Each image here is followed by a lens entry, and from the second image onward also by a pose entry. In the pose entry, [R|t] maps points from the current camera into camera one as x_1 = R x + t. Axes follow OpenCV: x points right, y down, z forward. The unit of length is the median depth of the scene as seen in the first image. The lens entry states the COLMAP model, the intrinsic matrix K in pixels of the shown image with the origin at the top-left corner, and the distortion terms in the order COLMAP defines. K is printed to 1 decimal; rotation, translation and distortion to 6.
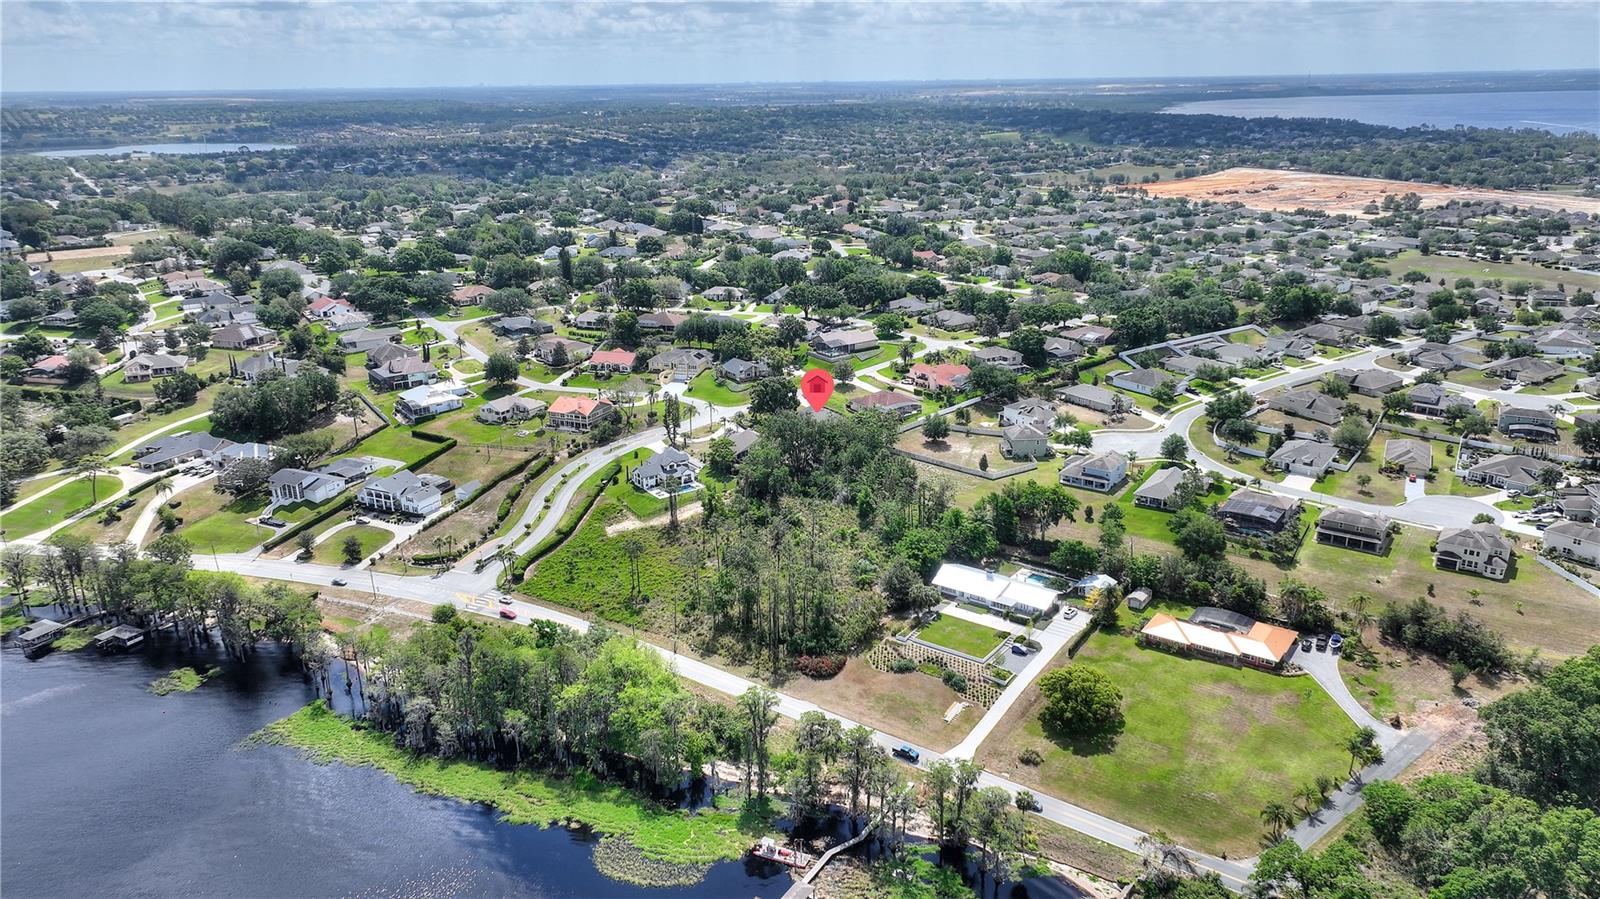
lens RADIAL K [[1133.8, 0, 819.2], [0, 1133.8, 448.1], [0, 0, 1]] dist [-0.009979, 0.022517]
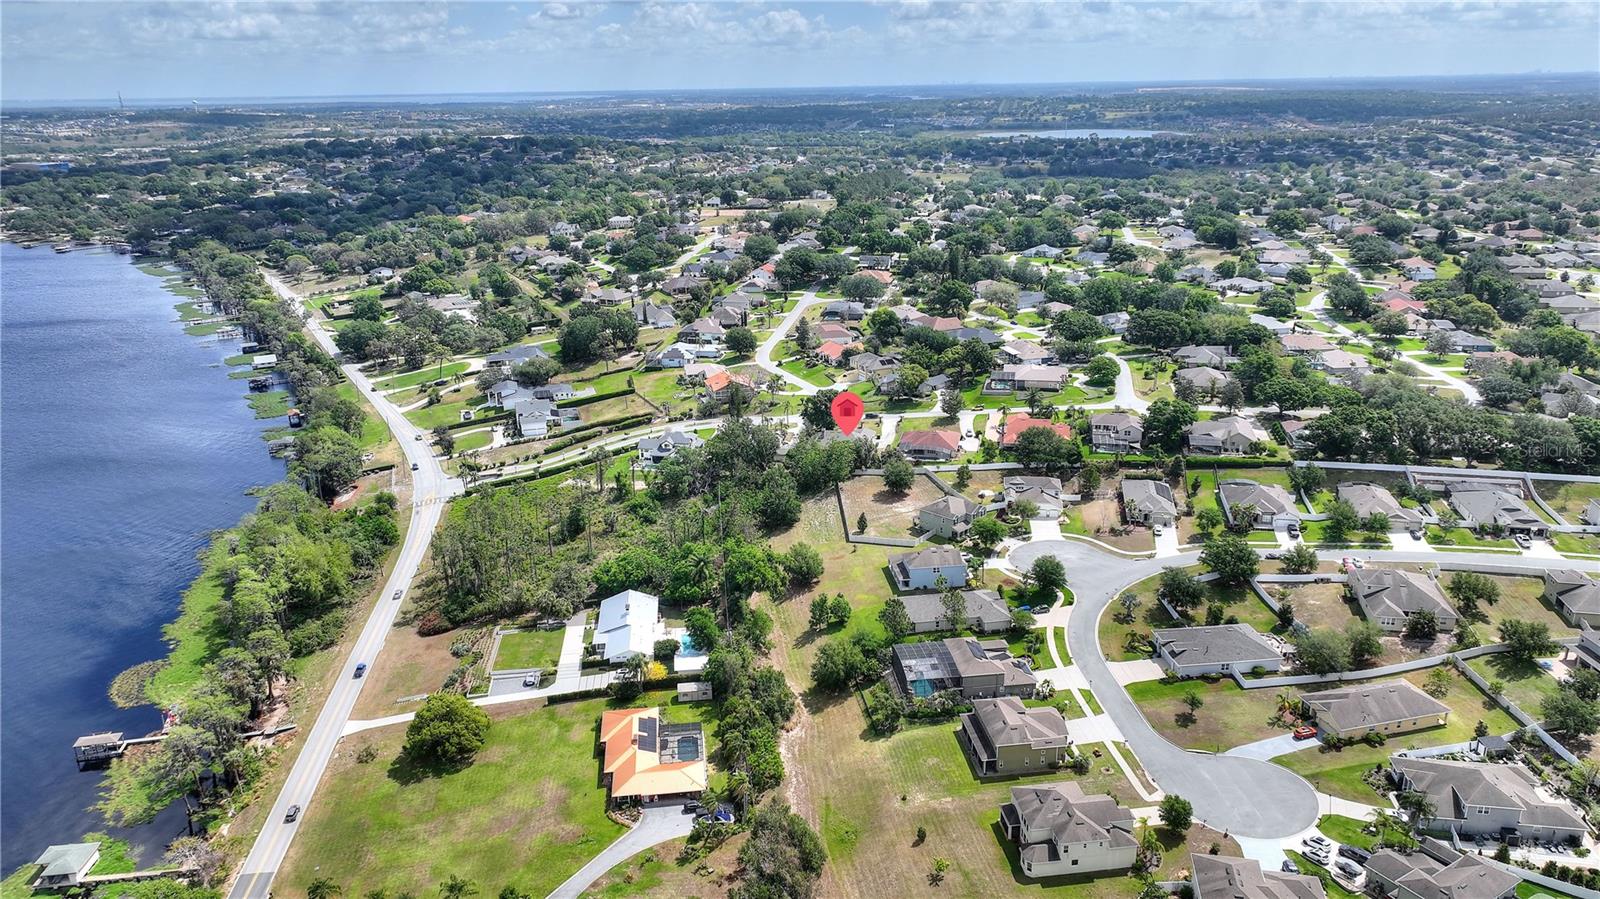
lens RADIAL K [[1133.8, 0, 819.2], [0, 1133.8, 448.1], [0, 0, 1]] dist [-0.009979, 0.022517]
pose [[0.666959, 0.230929, -0.708405, 0.780323], [-0.223206, 0.969019, 0.105738, -0.136704], [0.710876, 0.087597, 0.697841, 0.378511]]
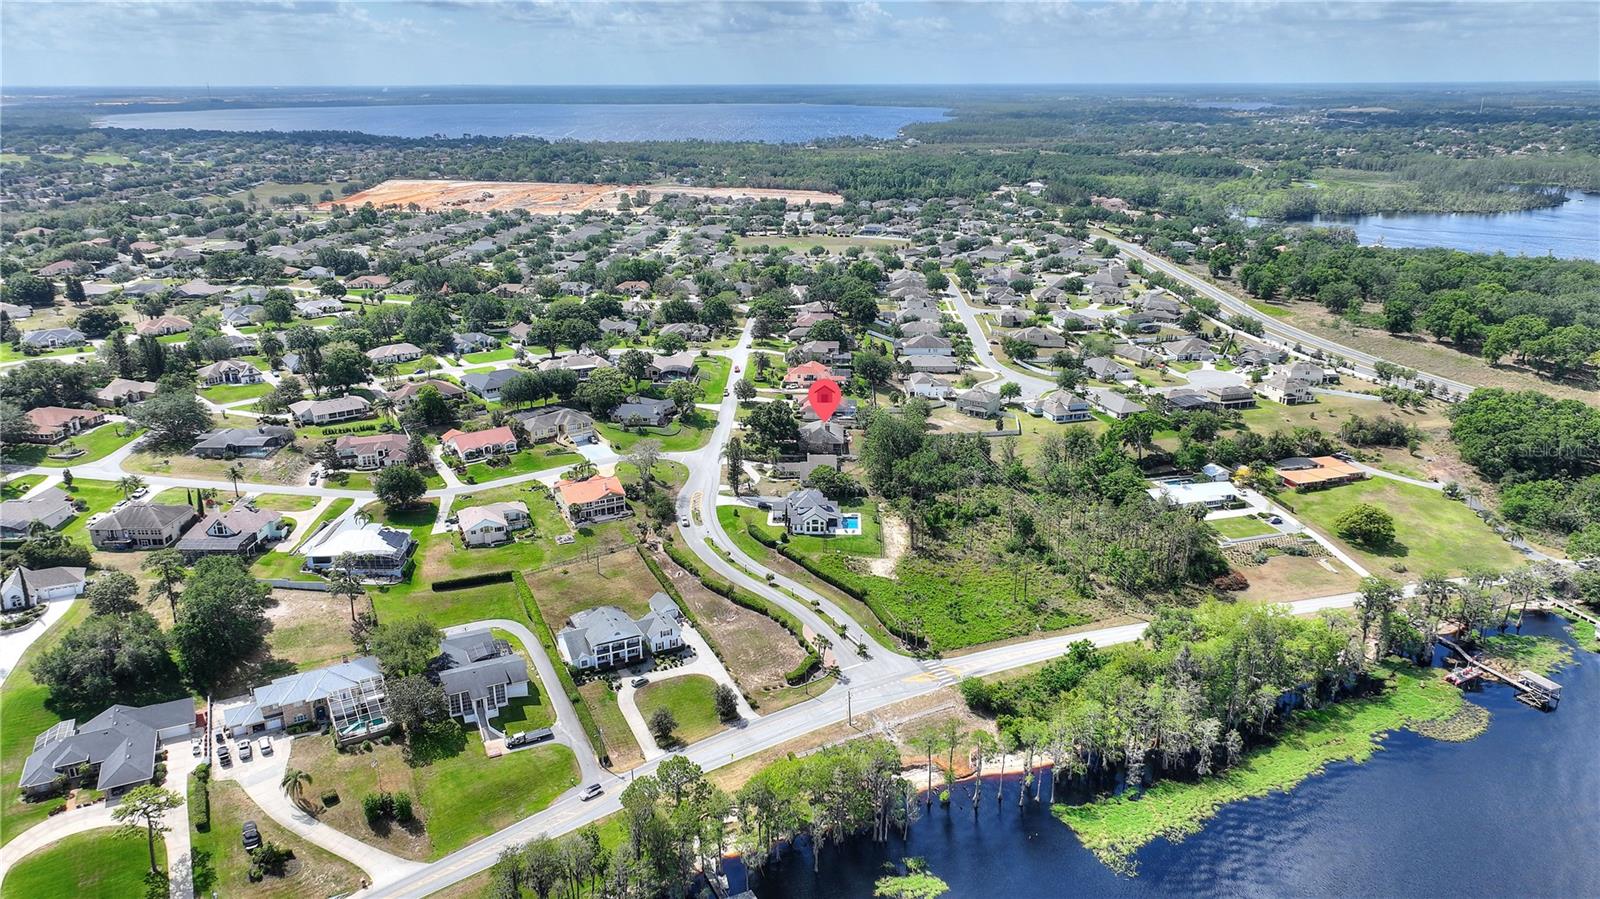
lens RADIAL K [[1133.8, 0, 819.2], [0, 1133.8, 448.1], [0, 0, 1]] dist [-0.009979, 0.022517]
pose [[0.605252, -0.238312, 0.759525, -0.896285], [0.246376, 0.963367, 0.105938, -0.138441], [-0.756947, 0.123009, 0.641794, 0.432738]]
